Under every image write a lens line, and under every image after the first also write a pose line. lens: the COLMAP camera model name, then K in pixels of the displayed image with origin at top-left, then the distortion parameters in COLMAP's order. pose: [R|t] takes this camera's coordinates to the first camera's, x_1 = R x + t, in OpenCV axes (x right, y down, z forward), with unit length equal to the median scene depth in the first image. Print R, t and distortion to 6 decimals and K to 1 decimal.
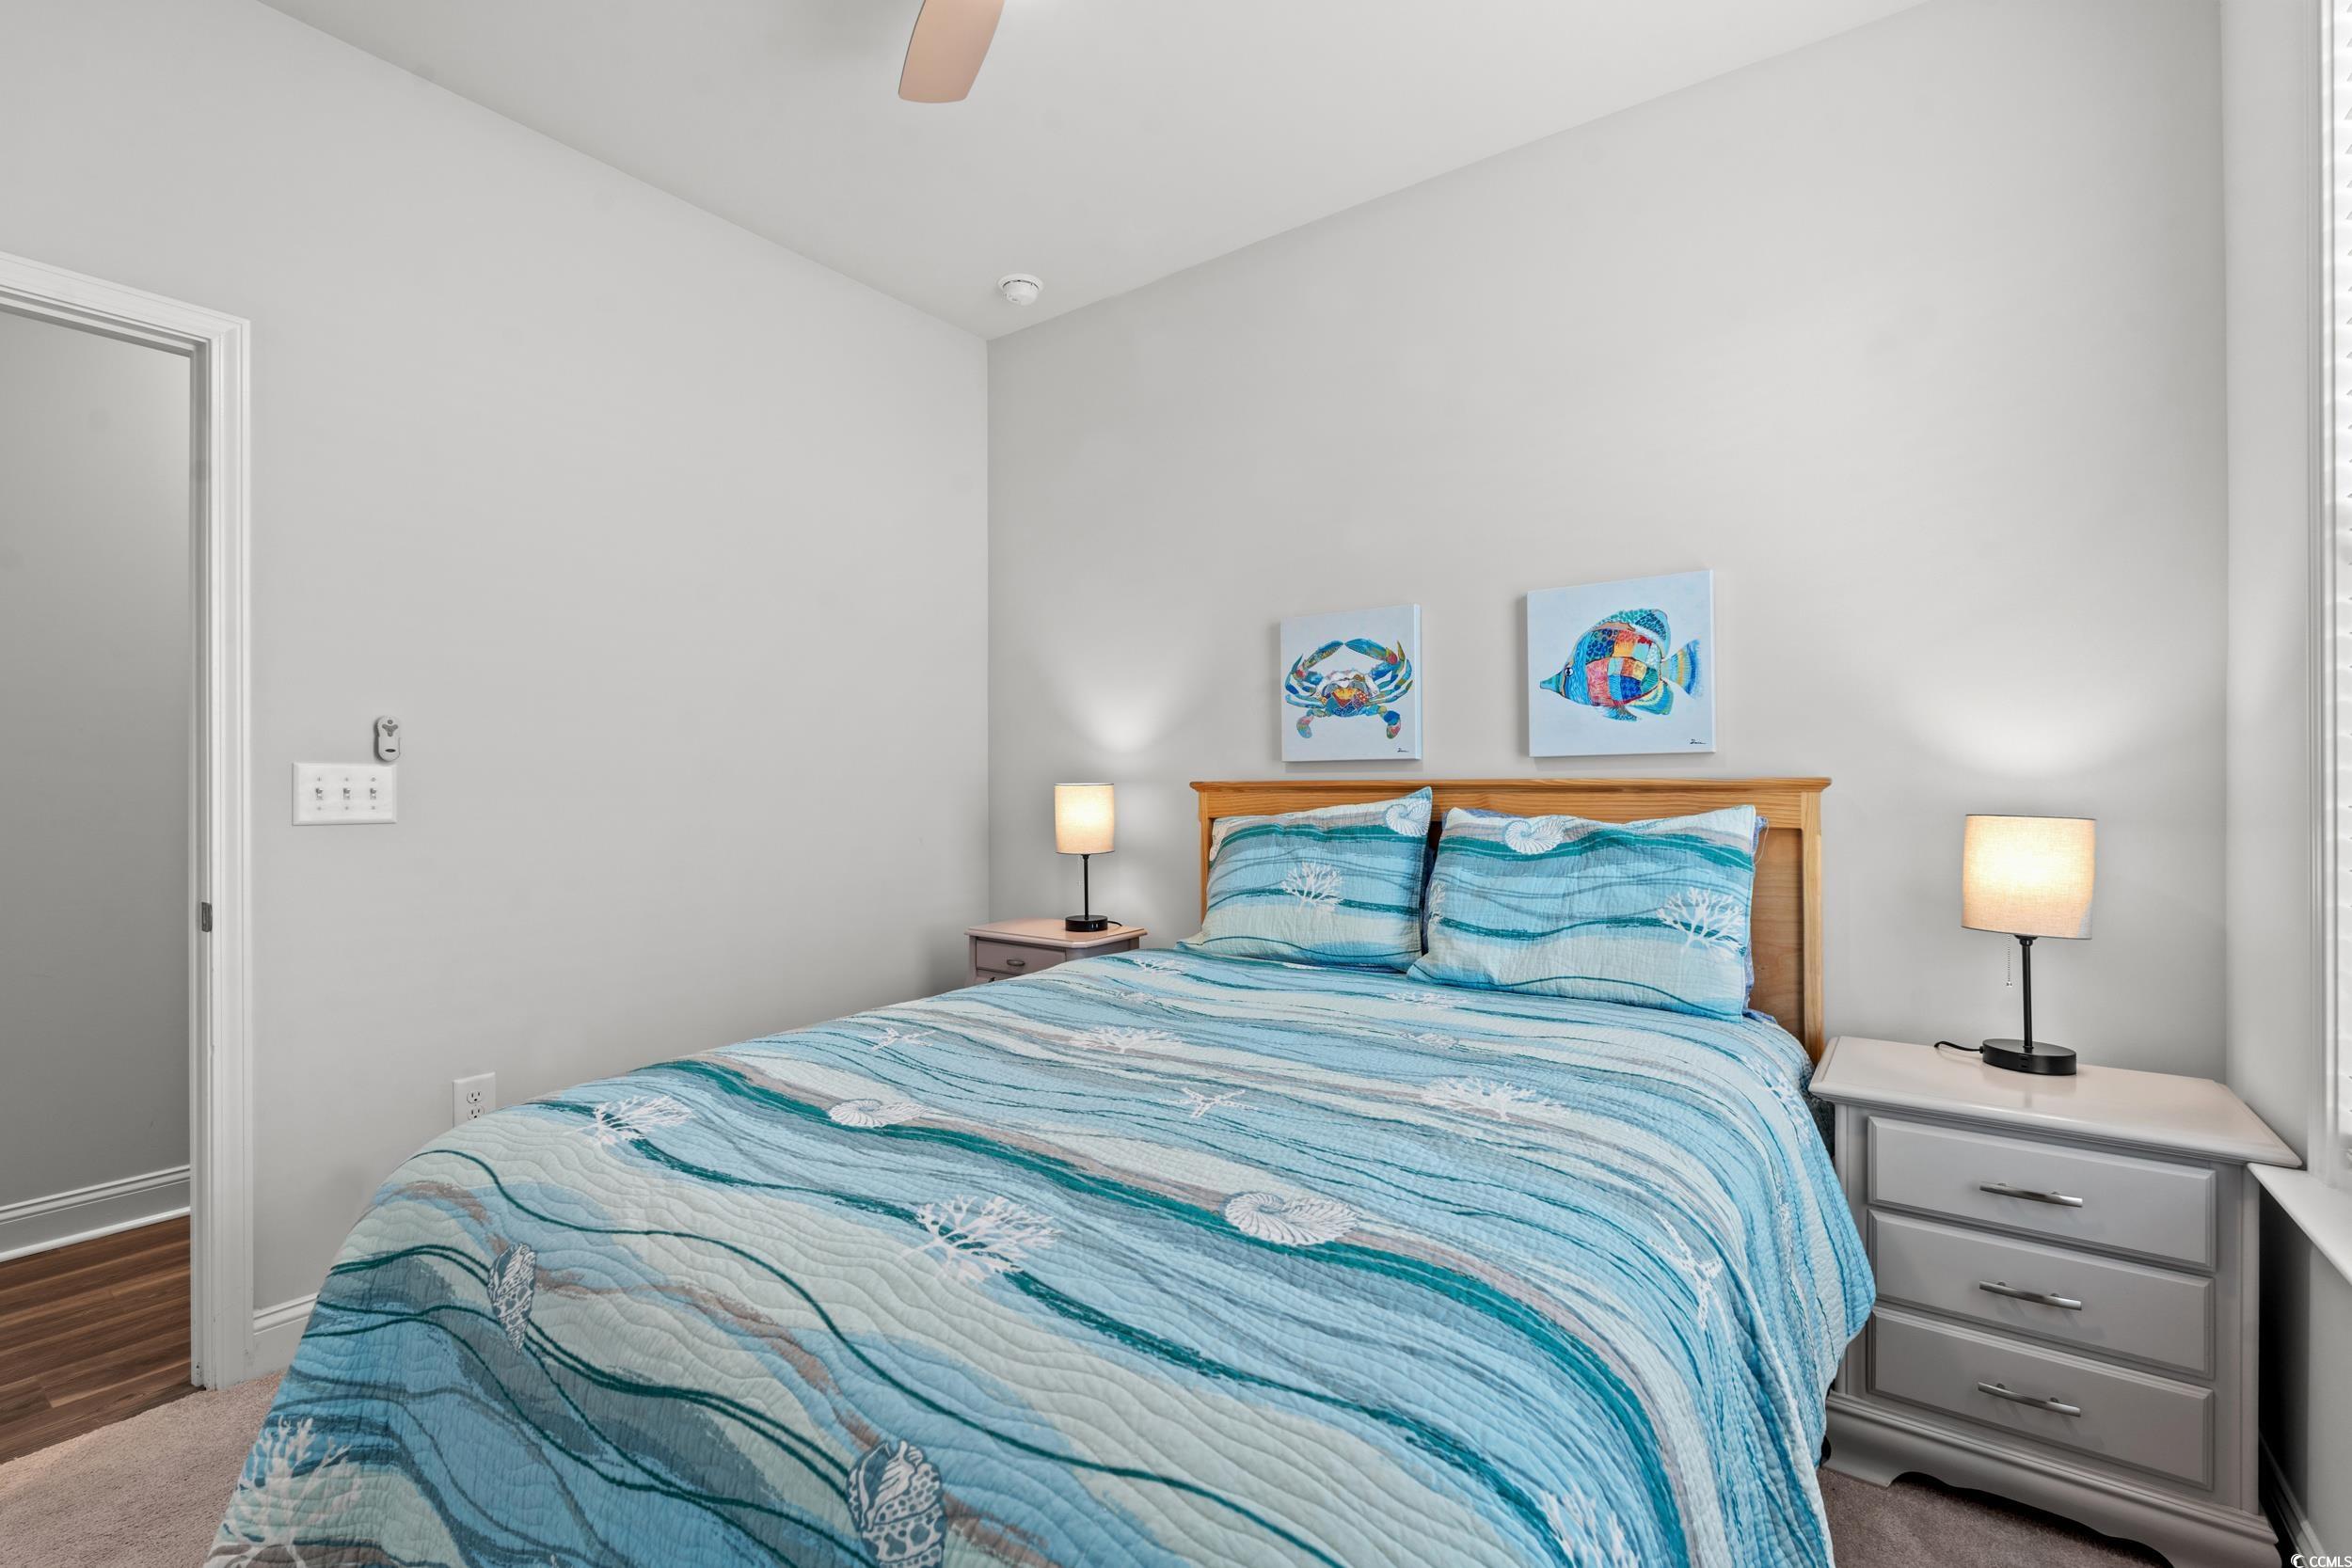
lens RADIAL K [[1029.0, 0, 1170.3], [0, 1029.0, 779.6], [0, 0, 1]] dist [-0.002387, -0.001284]
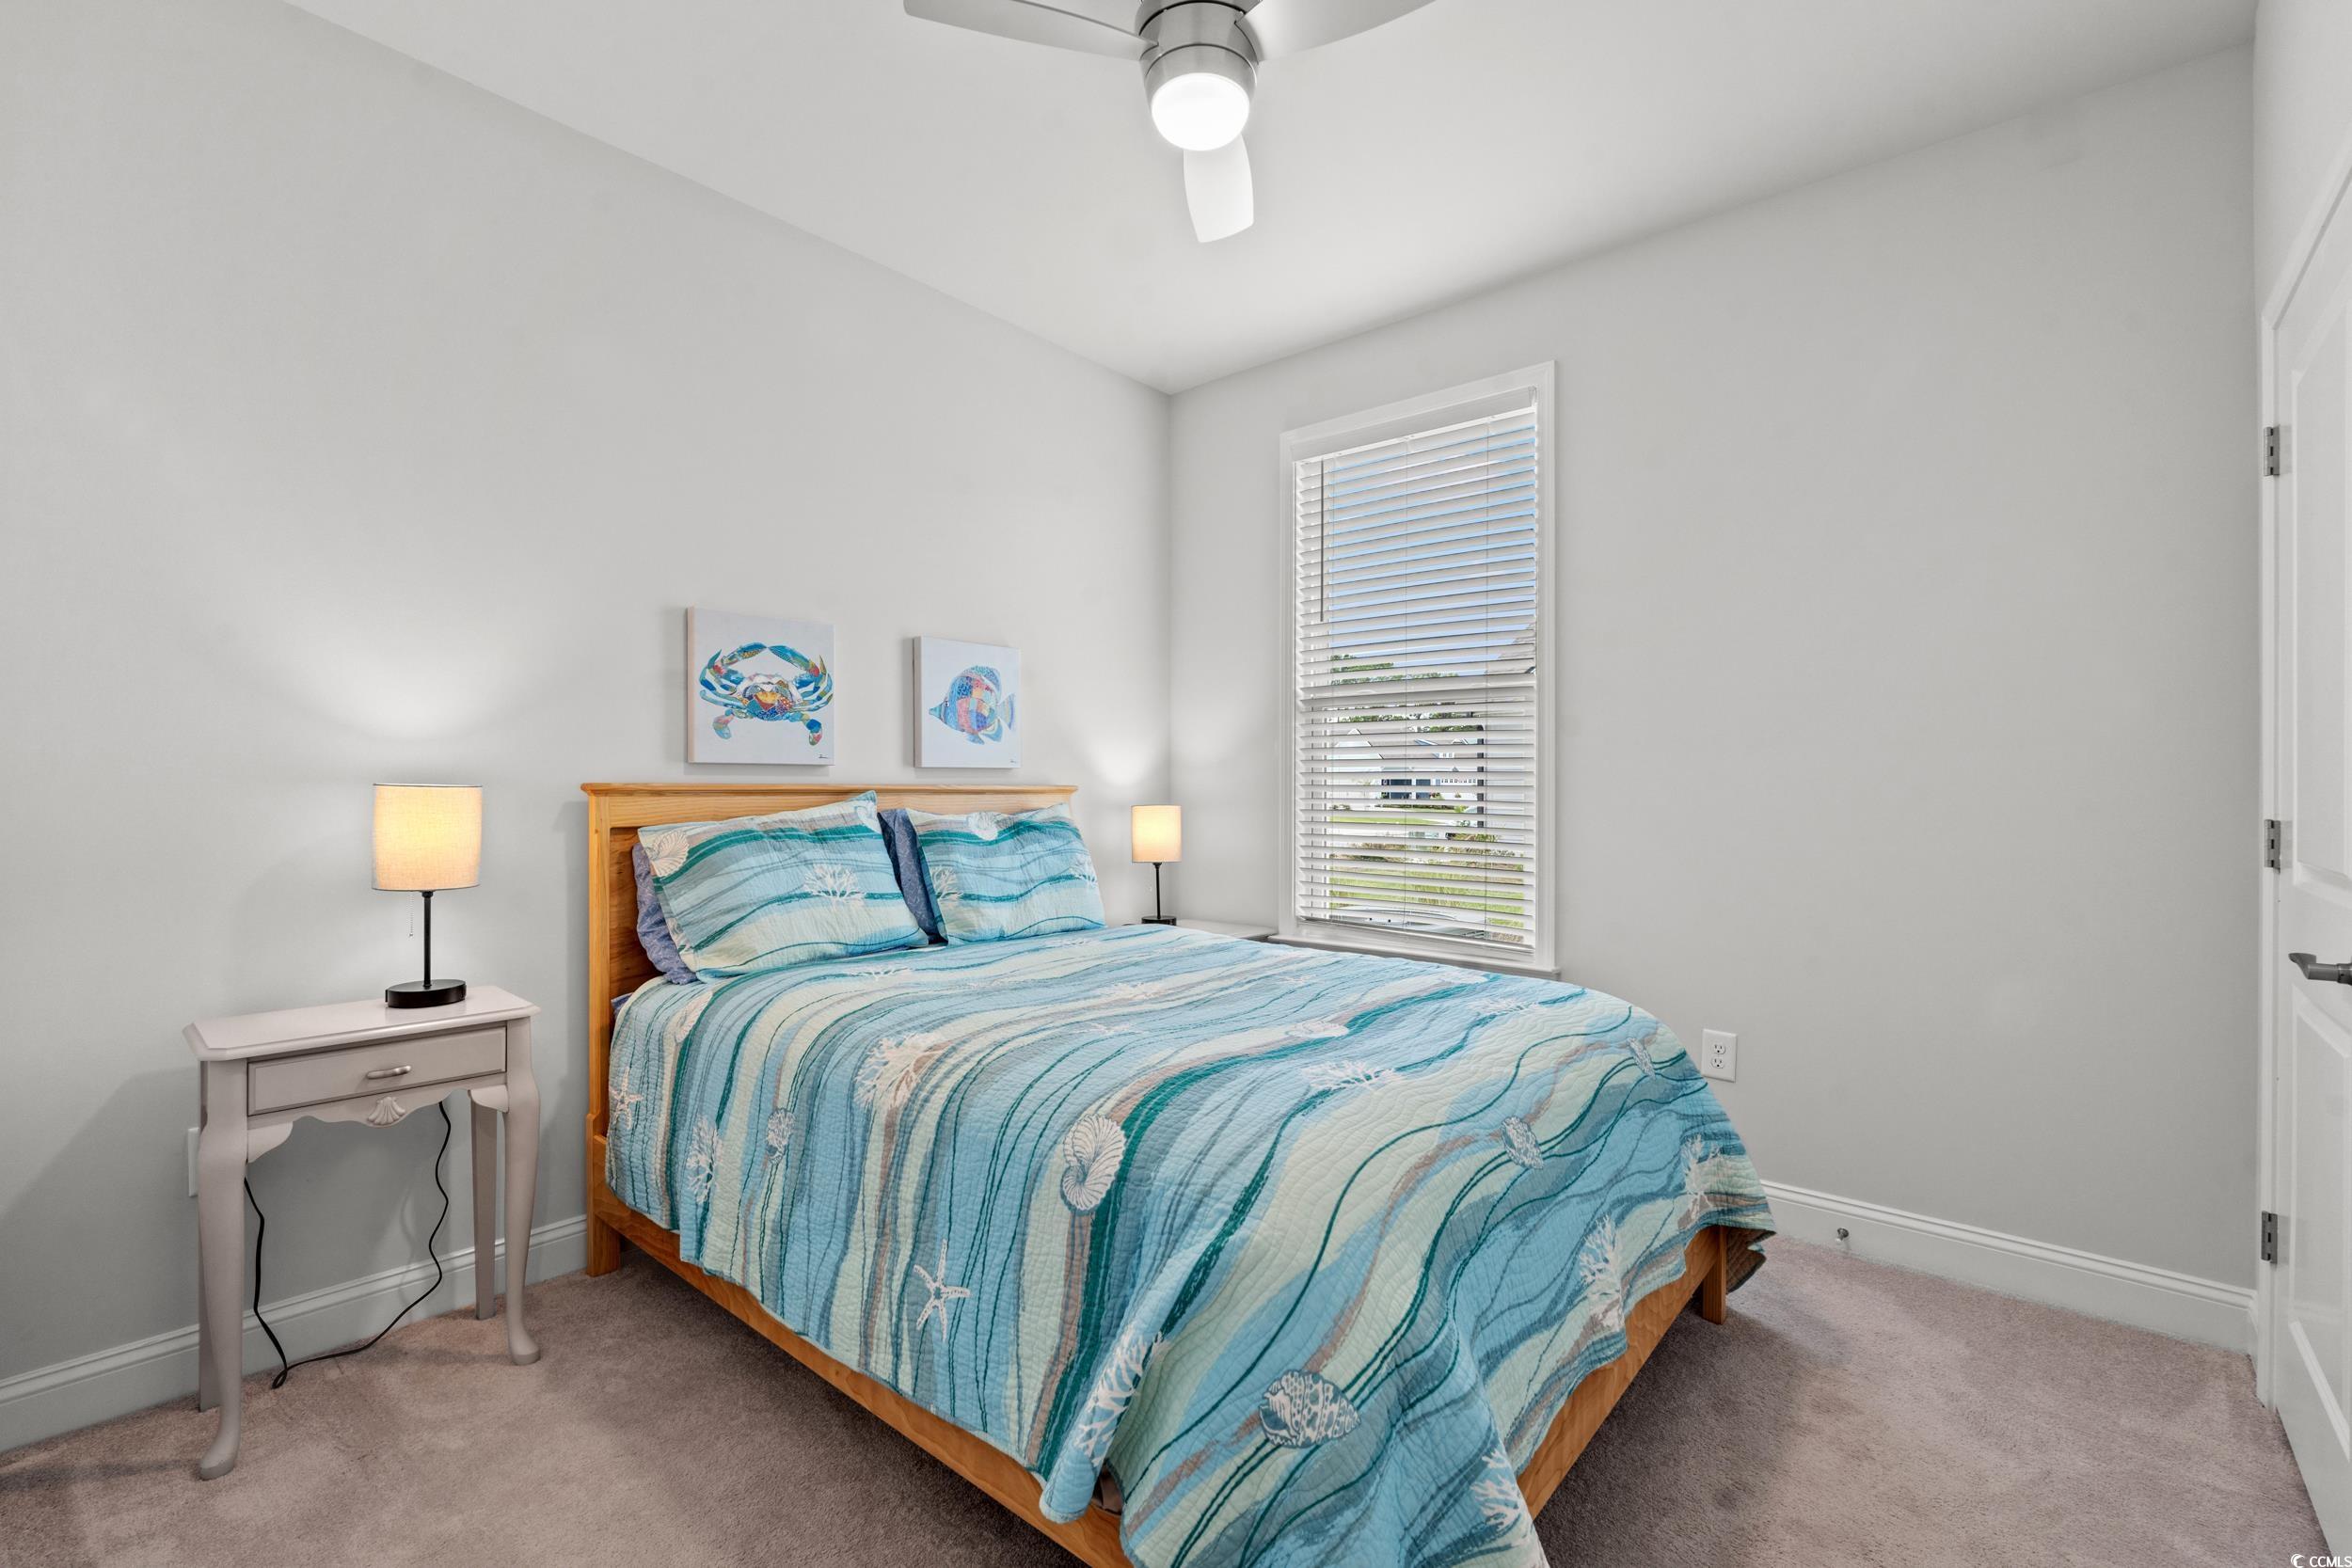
lens RADIAL K [[1029.0, 0, 1181.4], [0, 1029.0, 790.7], [0, 0, 1]] dist [-0.002387, -0.001284]
pose [[0.079214, 0.002196, 0.996855, -0.821364], [-0.007365, 0.999972, -0.001617, 0.006143], [-0.996830, -0.007214, 0.079228, 0.533685]]
